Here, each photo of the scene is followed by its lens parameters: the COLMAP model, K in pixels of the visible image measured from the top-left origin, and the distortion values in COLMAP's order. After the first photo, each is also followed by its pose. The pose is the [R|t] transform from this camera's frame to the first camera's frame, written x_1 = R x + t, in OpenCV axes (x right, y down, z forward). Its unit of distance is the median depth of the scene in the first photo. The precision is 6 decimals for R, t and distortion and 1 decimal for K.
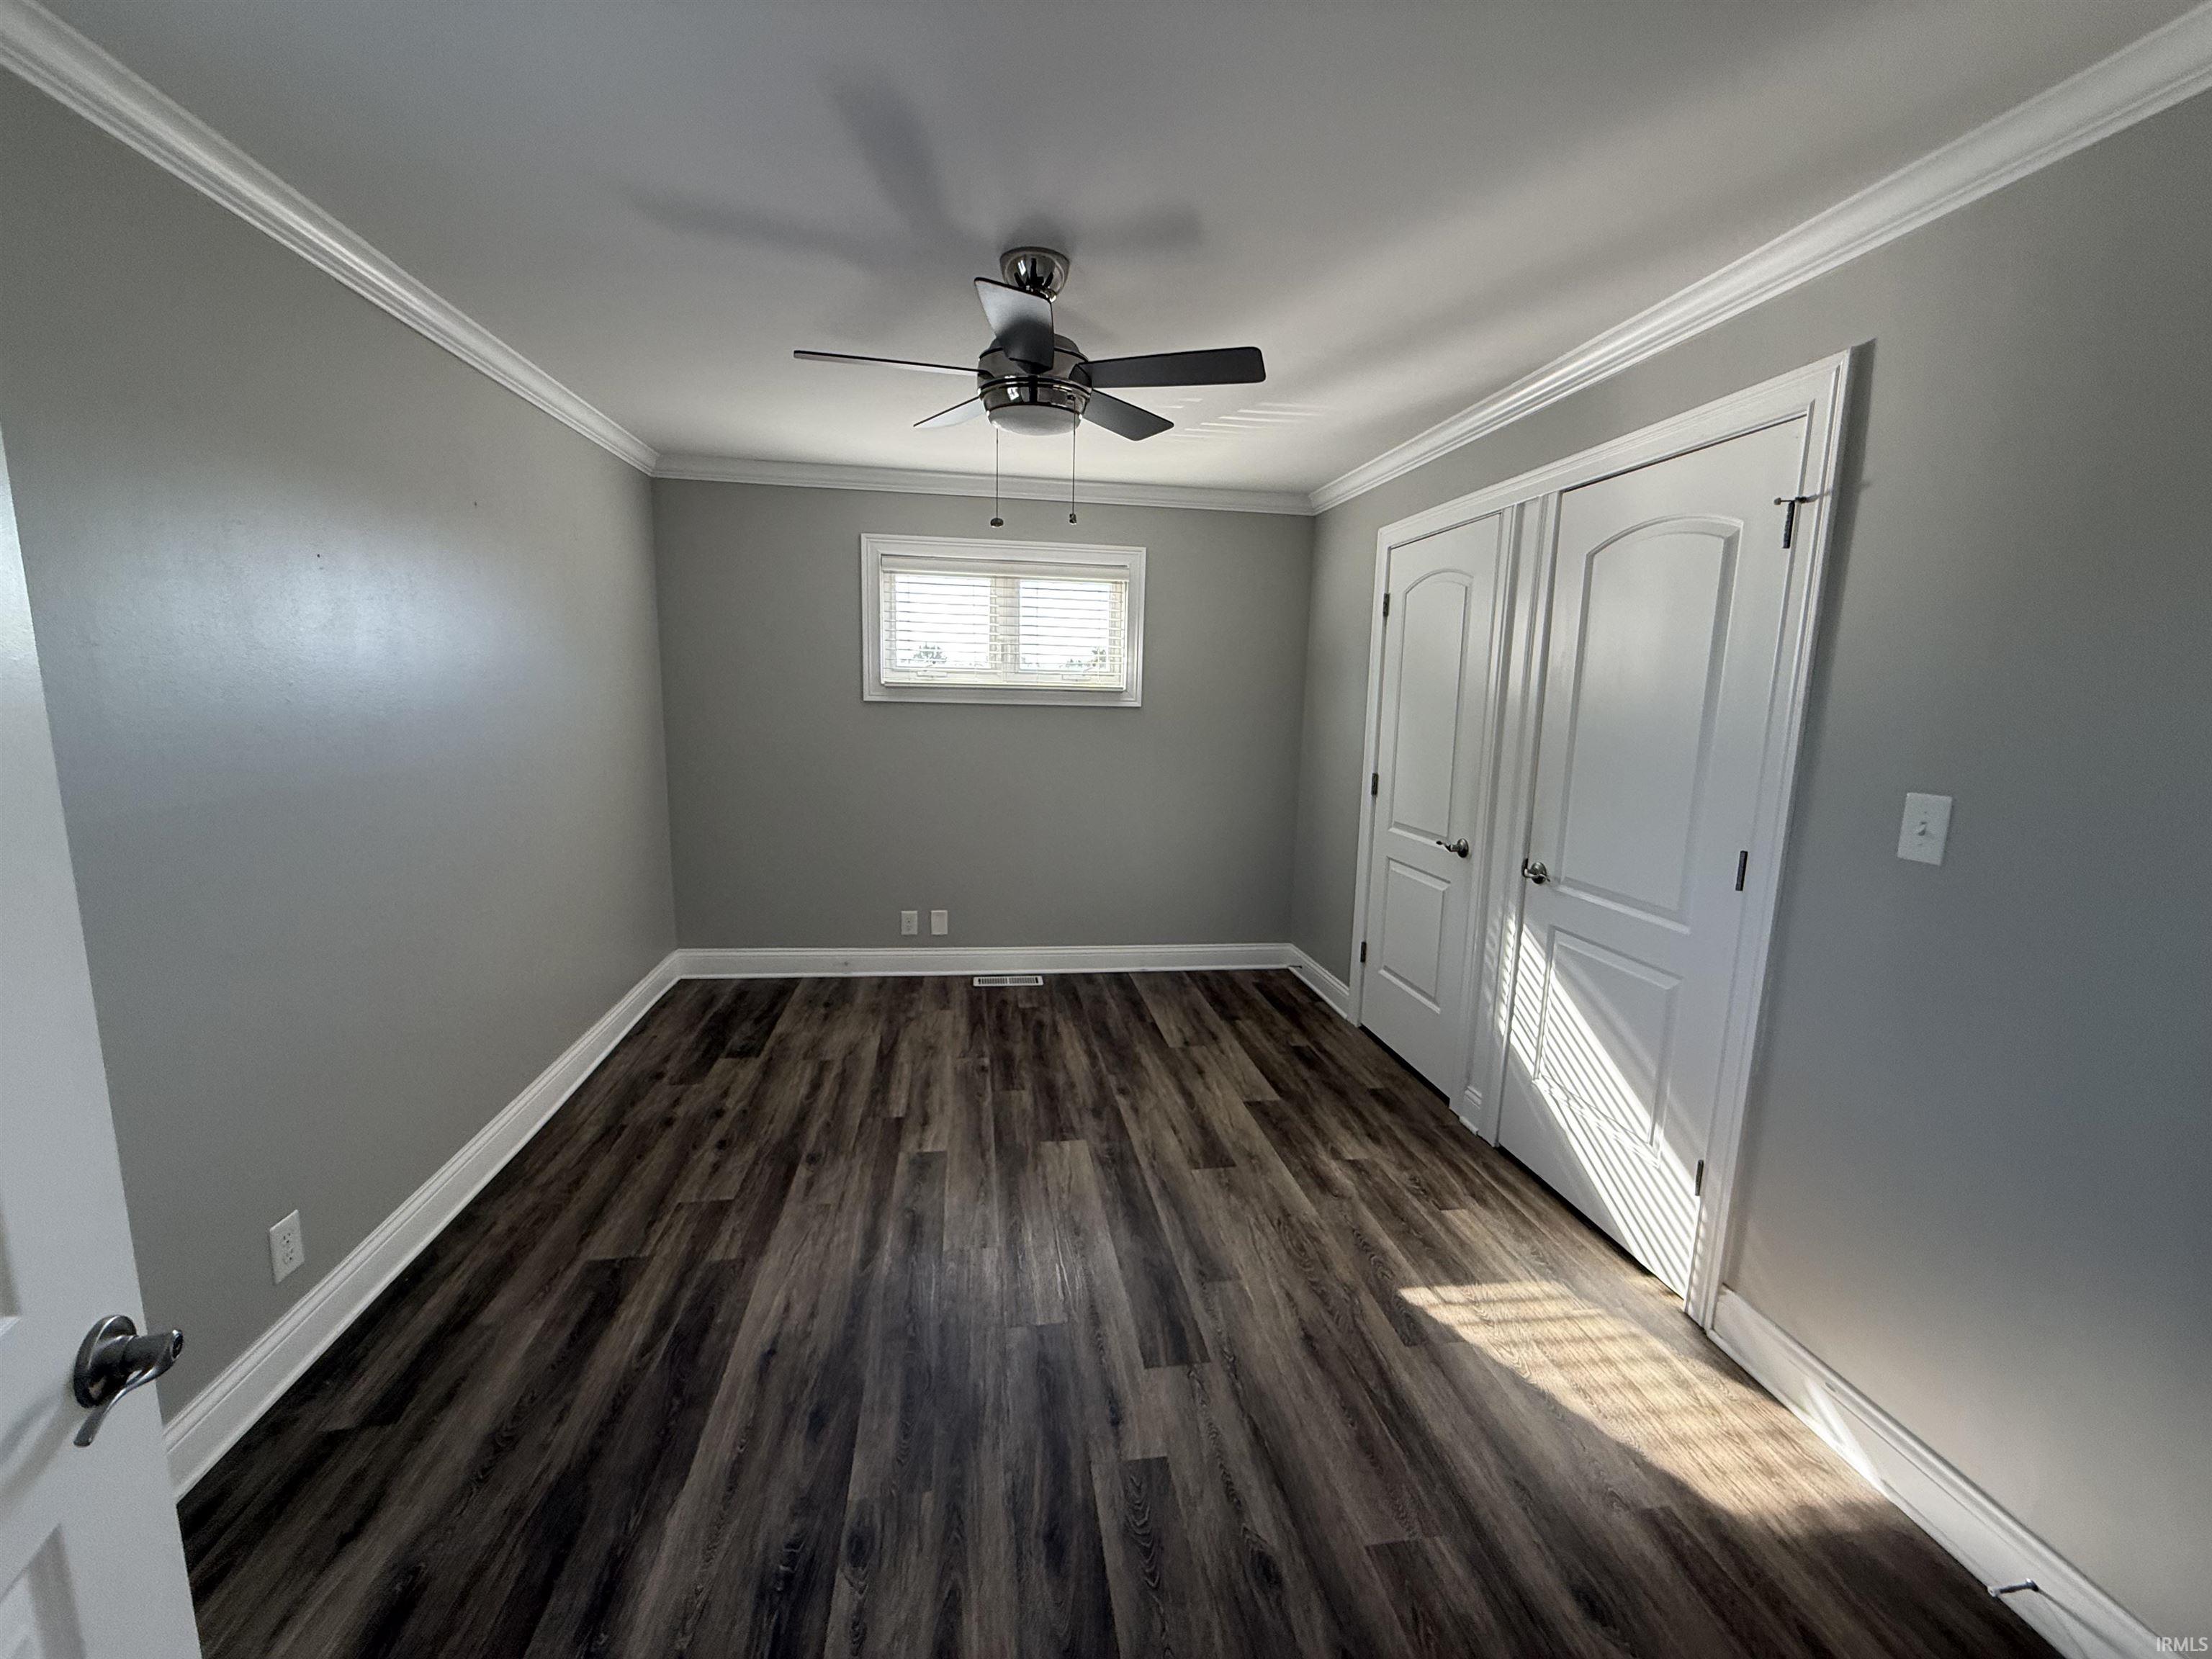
lens RADIAL K [[882.5, 0, 1098.3], [0, 882.5, 834.6], [0, 0, 1]] dist [-0.000128, 0.000149]
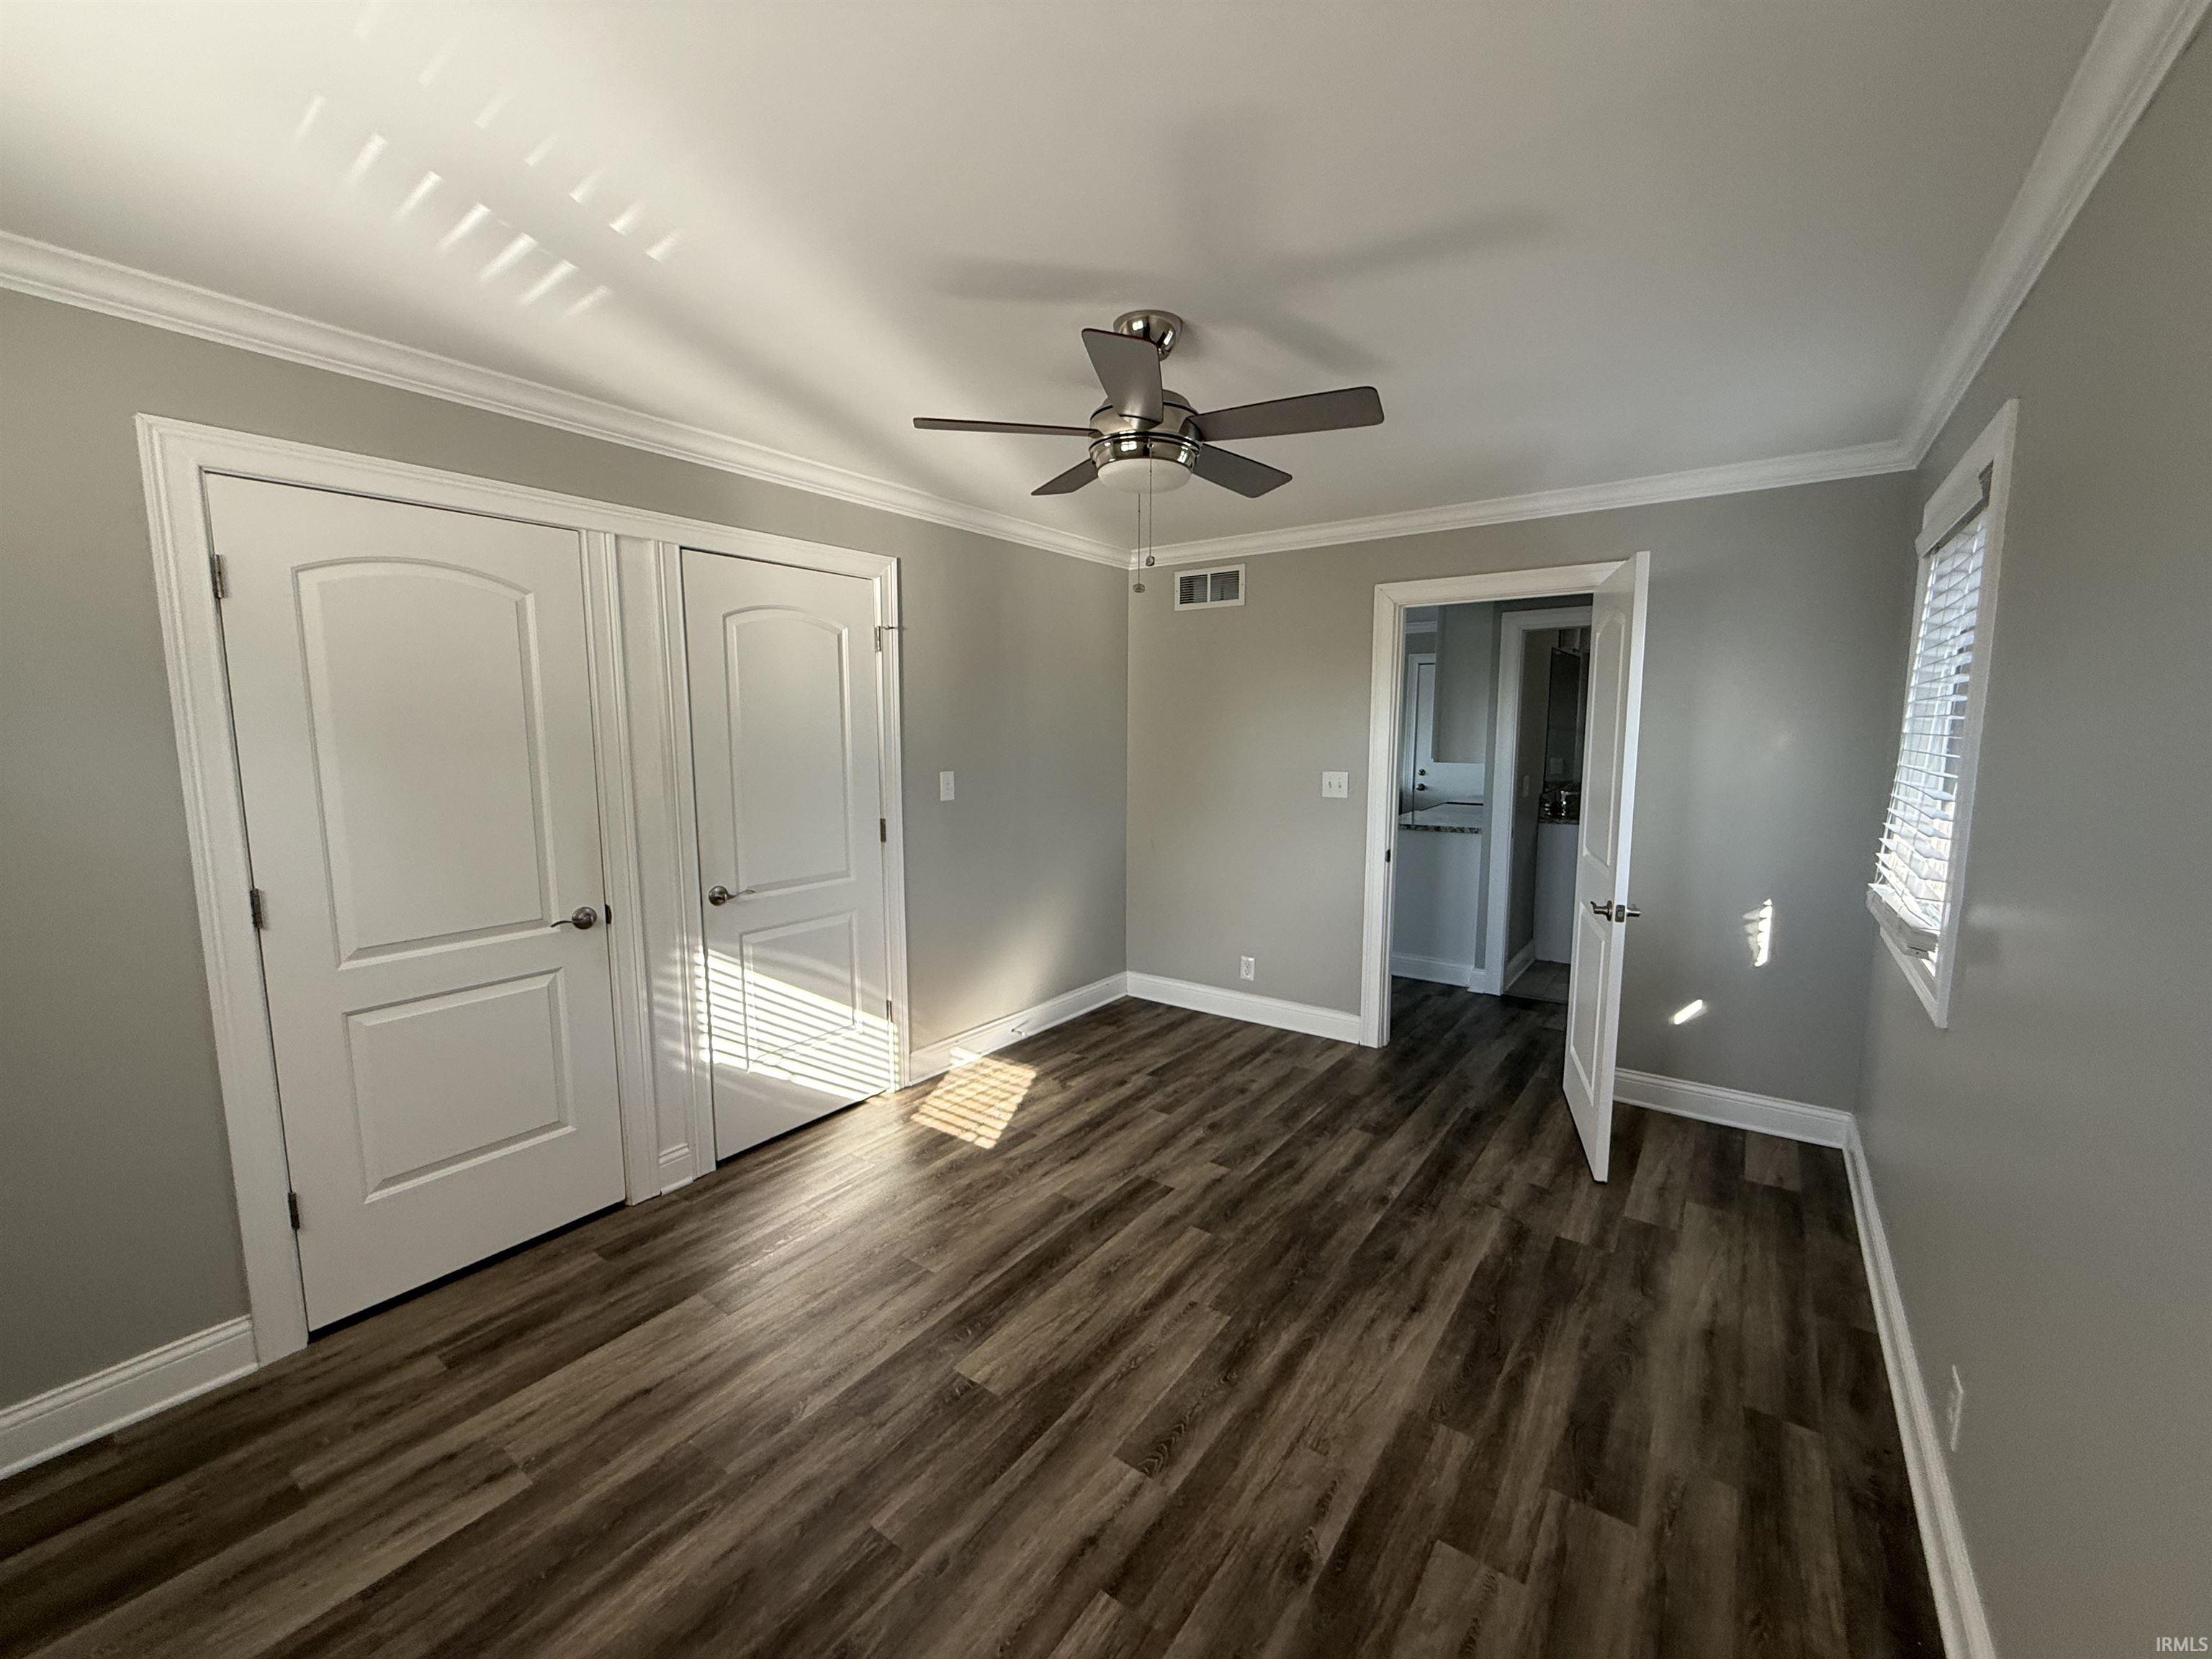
lens RADIAL K [[882.5, 0, 1100.8], [0, 882.5, 830.8], [0, 0, 1]] dist [-0.000128, 0.000149]
pose [[-0.712780, -0.104867, 0.693504, -0.630320], [0.099570, 0.963617, 0.248049, -0.275828], [-0.694284, 0.245856, -0.676405, 1.478930]]
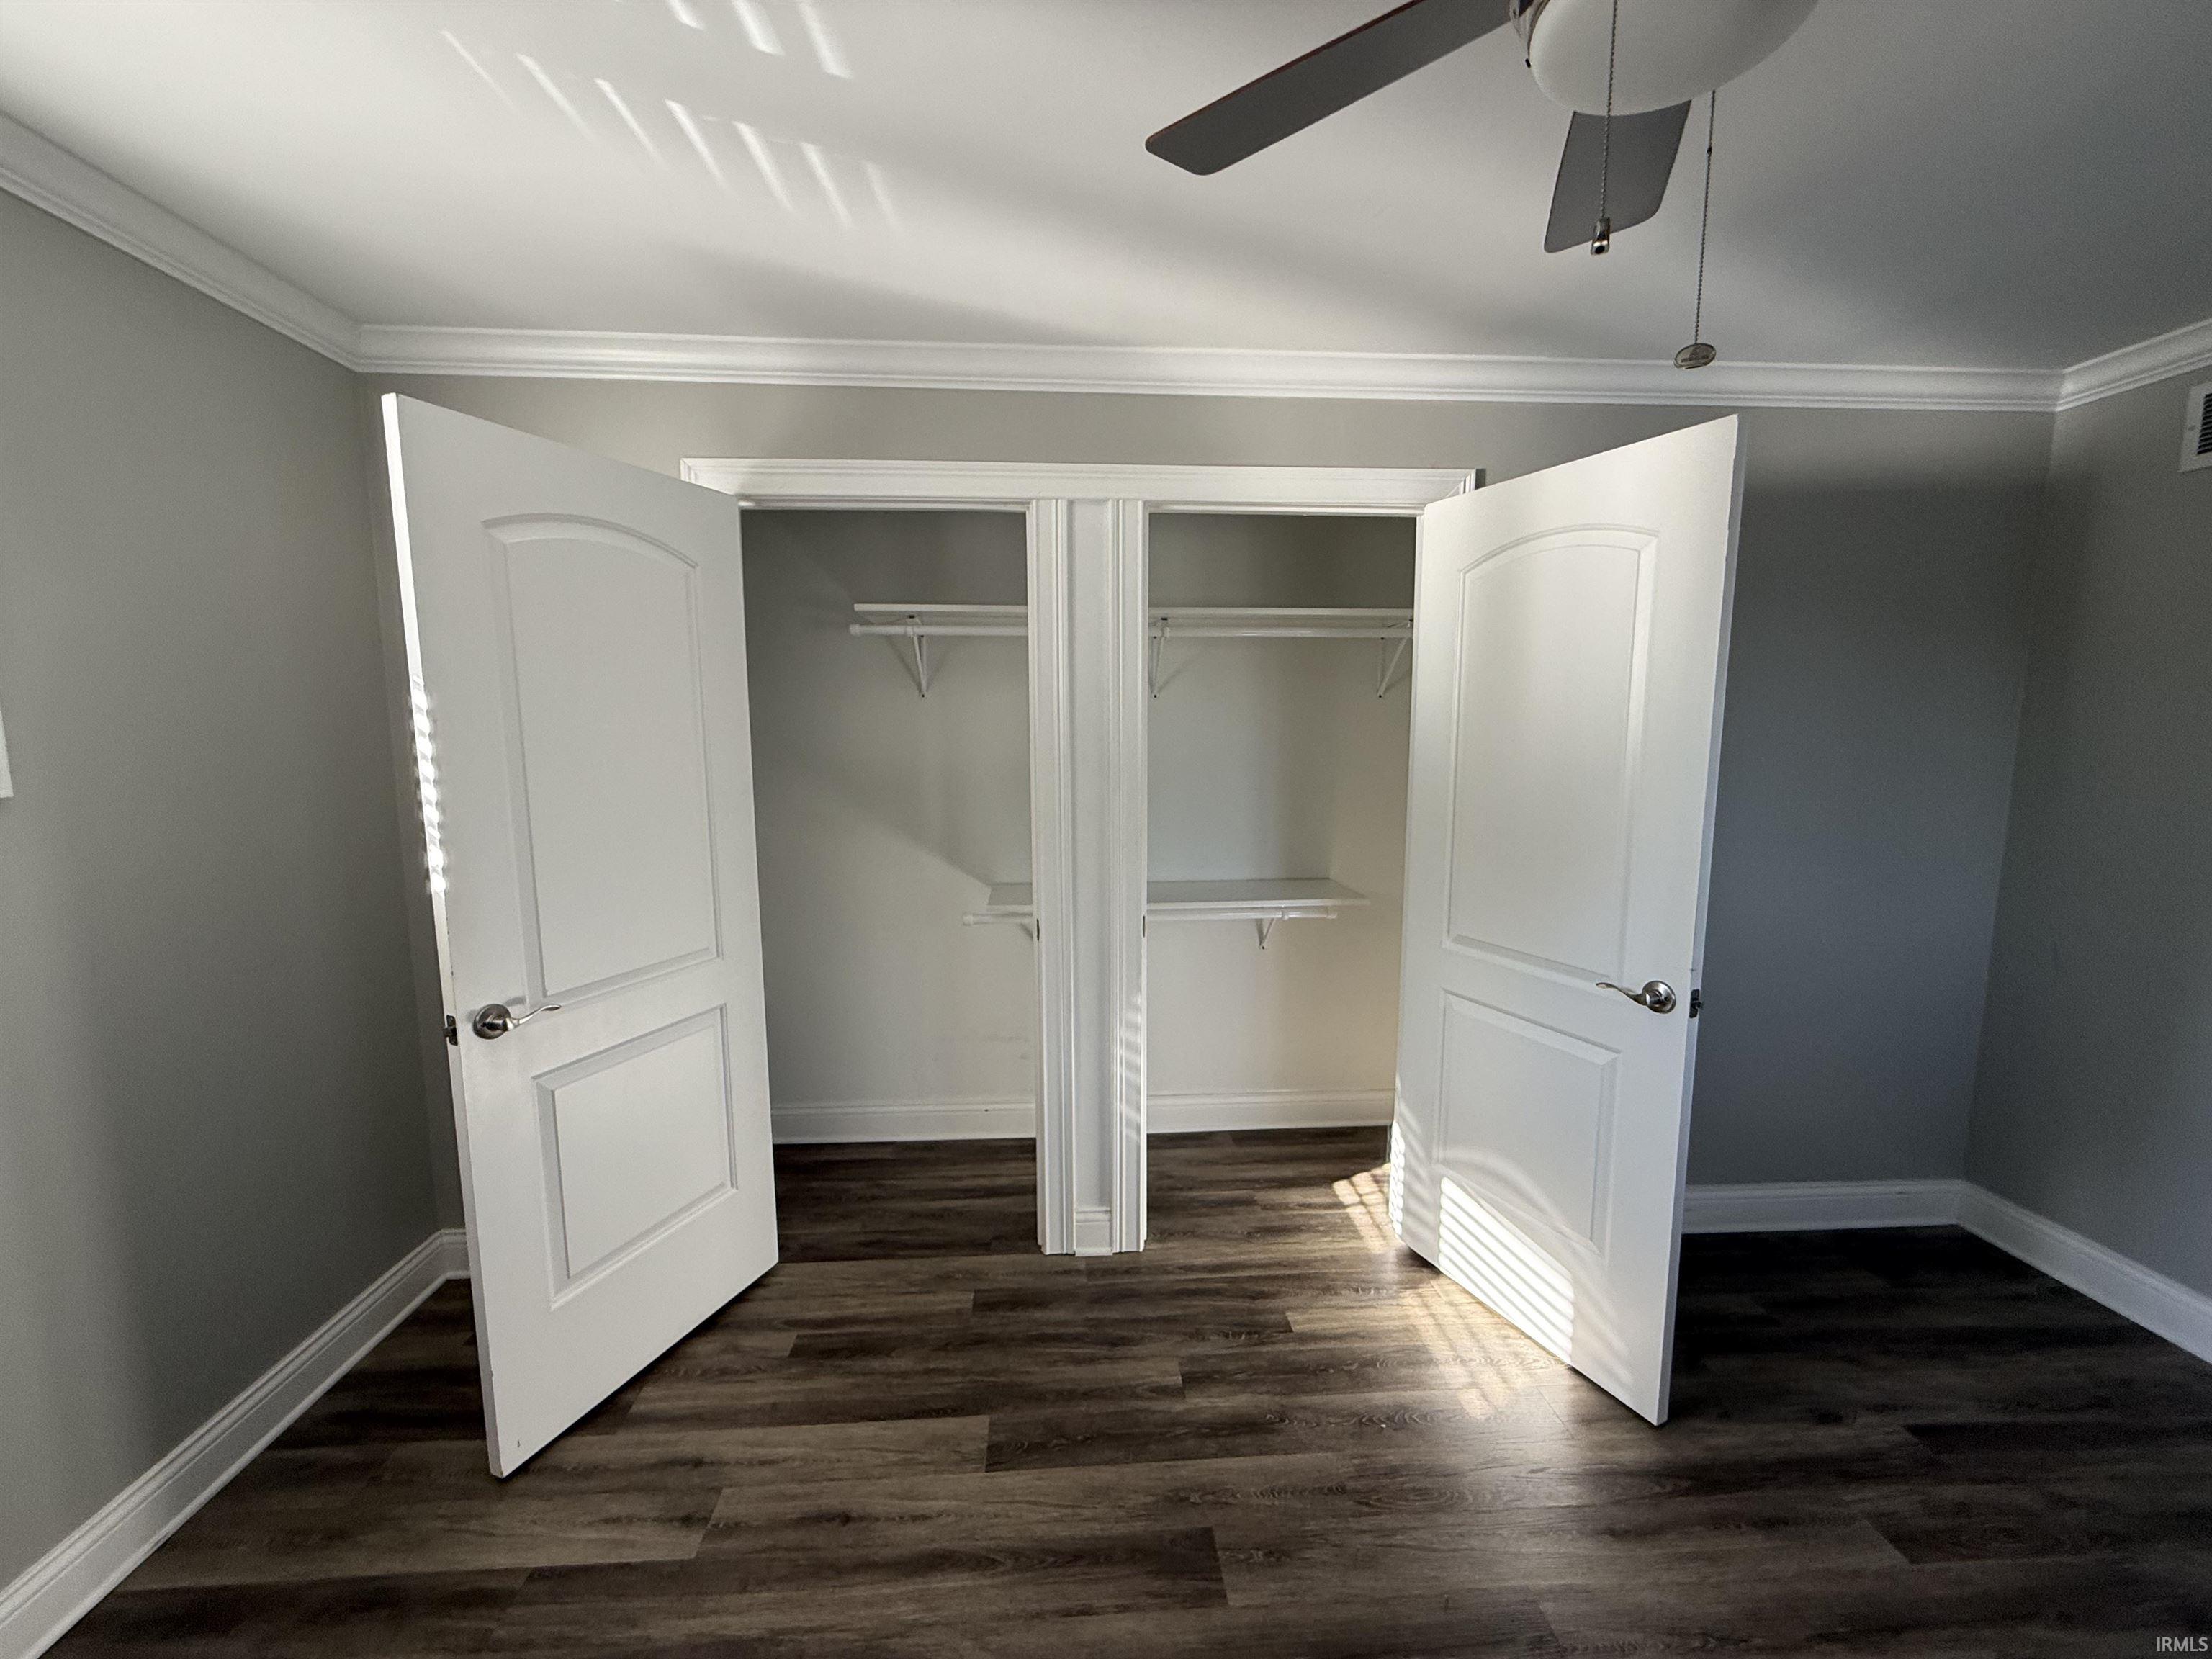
lens RADIAL K [[882.5, 0, 1099.9], [0, 882.5, 831.9], [0, 0, 1]] dist [-0.000128, 0.000149]
pose [[0.085587, -0.140342, 0.986397, -0.403652], [0.165901, 0.978216, 0.124783, -0.186764], [-0.982421, 0.152964, 0.107006, 1.014954]]
